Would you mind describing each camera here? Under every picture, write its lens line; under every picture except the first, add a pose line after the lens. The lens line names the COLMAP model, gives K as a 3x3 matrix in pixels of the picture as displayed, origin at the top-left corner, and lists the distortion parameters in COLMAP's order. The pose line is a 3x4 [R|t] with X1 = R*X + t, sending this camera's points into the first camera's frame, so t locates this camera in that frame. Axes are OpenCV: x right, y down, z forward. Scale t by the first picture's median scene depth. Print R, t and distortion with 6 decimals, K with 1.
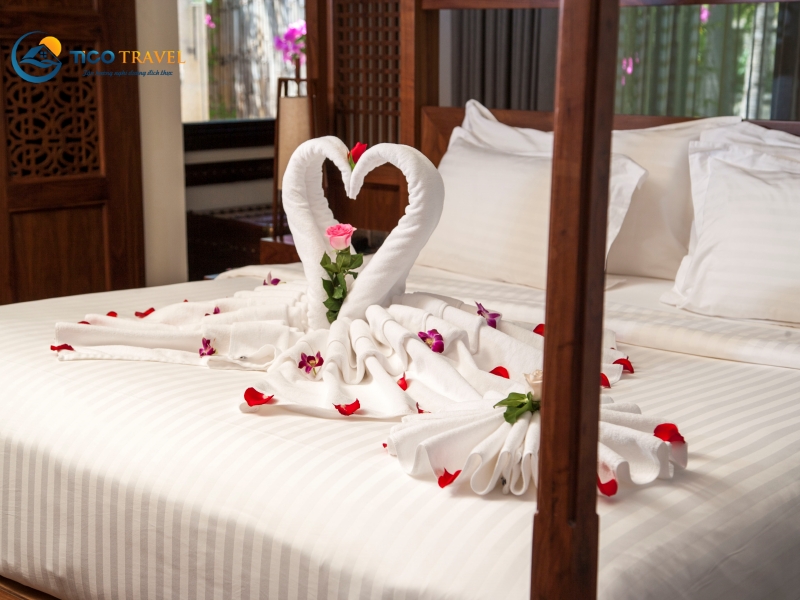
lens RADIAL K [[1355.0, 0, 400.0], [0, 1355.0, 300.0], [0, 0, 1]] dist [0.184467, -0.073508]
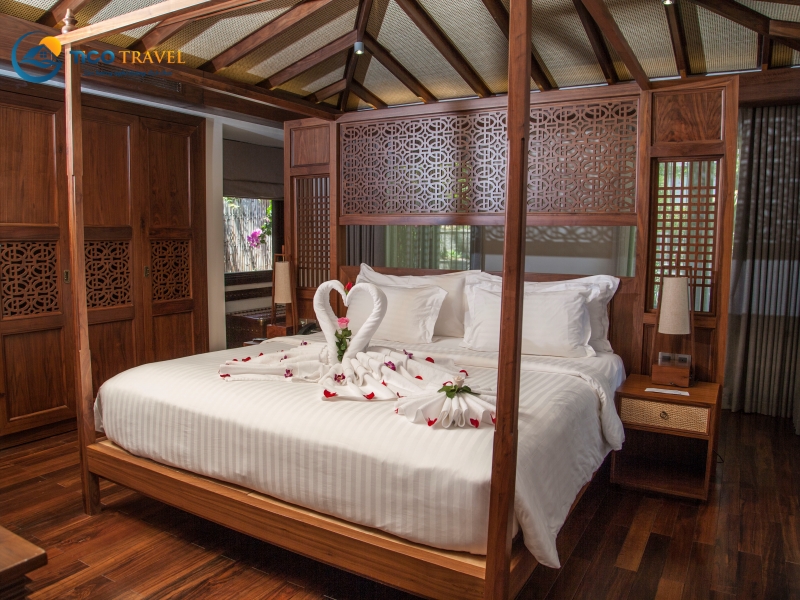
lens RADIAL K [[606.8, 0, 400.0], [0, 606.8, 300.0], [0, 0, 1]] dist [-0.142146, 0.000281]
pose [[0.975575, -0.020266, 0.218729, -0.187071], [0.037755, 0.996387, -0.076080, -0.003704], [-0.216396, 0.082480, 0.972815, -0.030020]]
